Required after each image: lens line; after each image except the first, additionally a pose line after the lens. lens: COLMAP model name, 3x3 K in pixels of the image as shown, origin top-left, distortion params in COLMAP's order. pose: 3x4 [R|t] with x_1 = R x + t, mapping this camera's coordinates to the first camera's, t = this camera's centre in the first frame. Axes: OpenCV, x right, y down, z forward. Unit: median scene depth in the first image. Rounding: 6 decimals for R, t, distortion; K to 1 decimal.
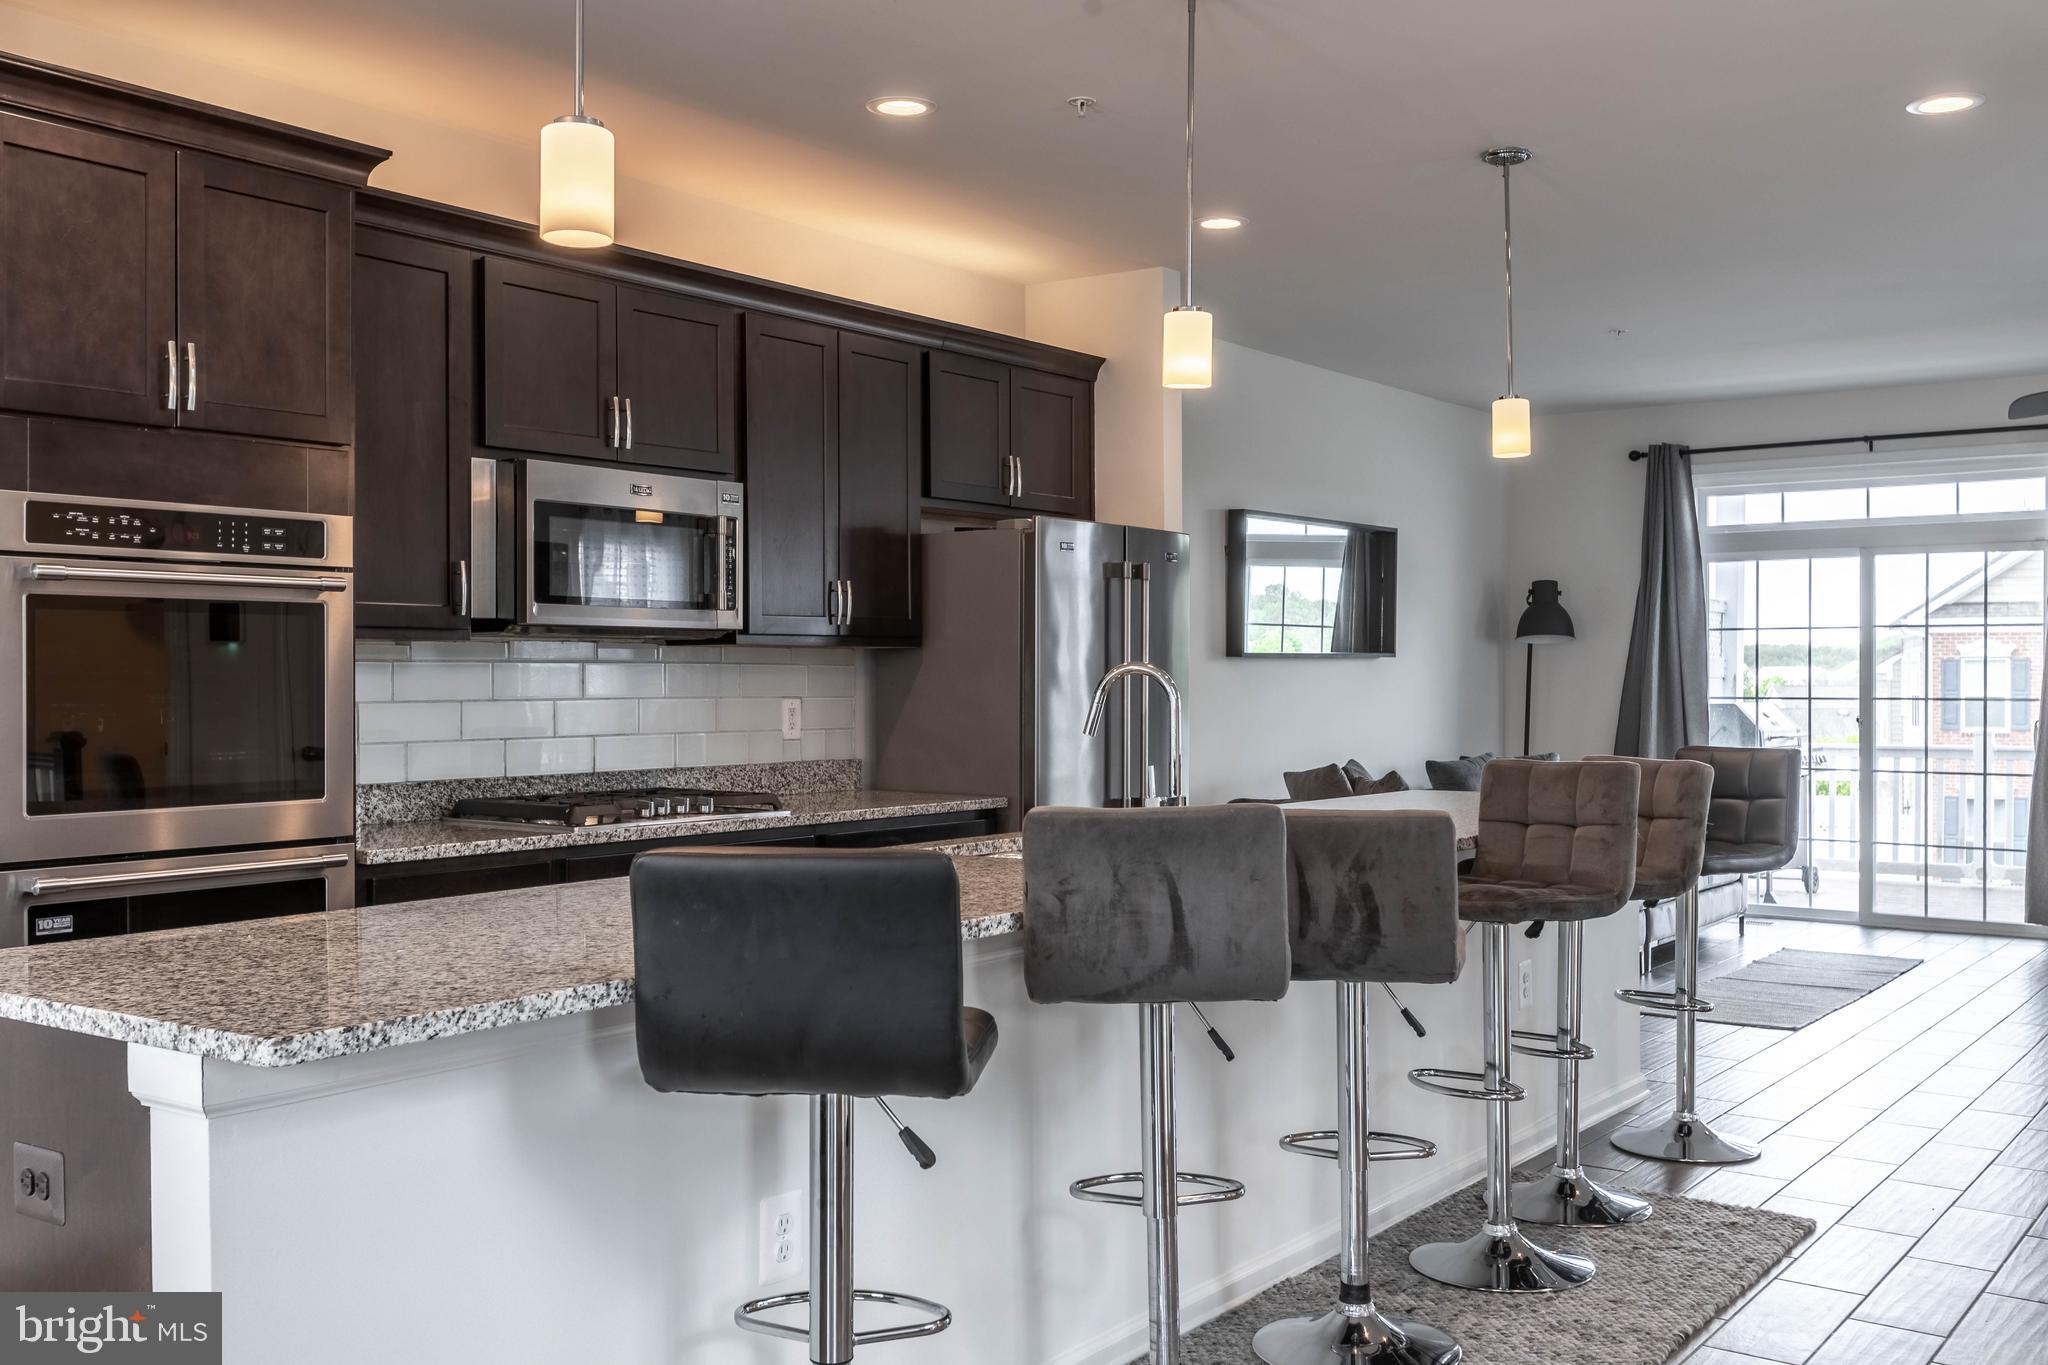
lens RADIAL K [[1920.9, 0, 1017.1], [0, 1920.9, 692.2], [0, 0, 1]] dist [-0.002581, 0.000000]
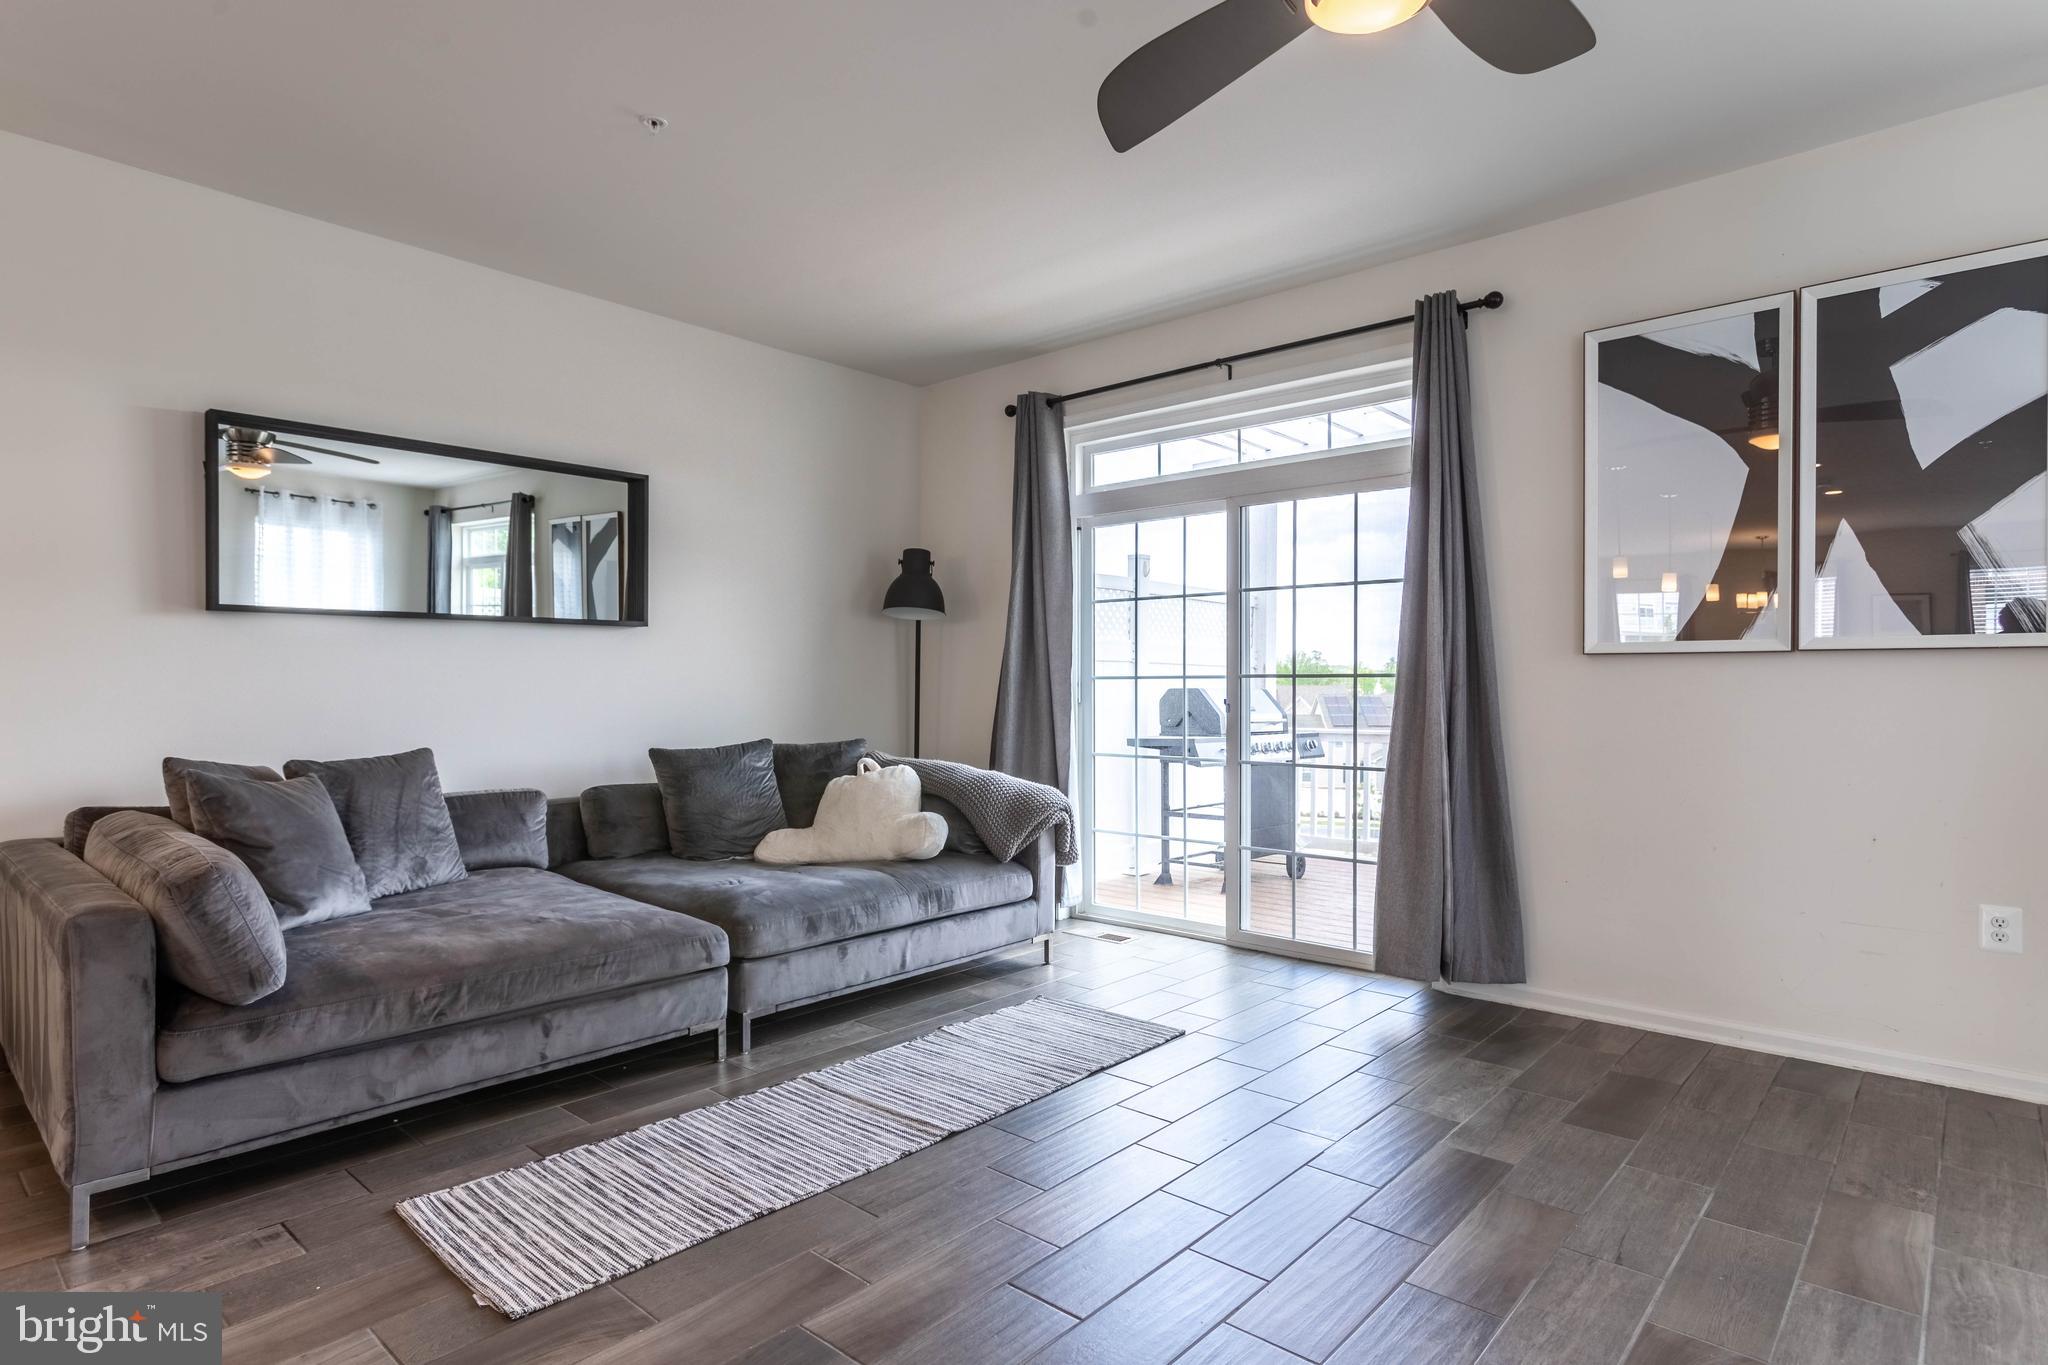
lens RADIAL K [[1090.8, 0, 1019.2], [0, 1090.8, 678.4], [0, 0, 1]] dist [0.007516, 0.001202]
pose [[0.996187, -0.001247, -0.087229, 0.377936], [-0.000241, 0.999855, -0.017052, 0.012104], [0.087238, 0.017008, 0.996042, 0.499215]]
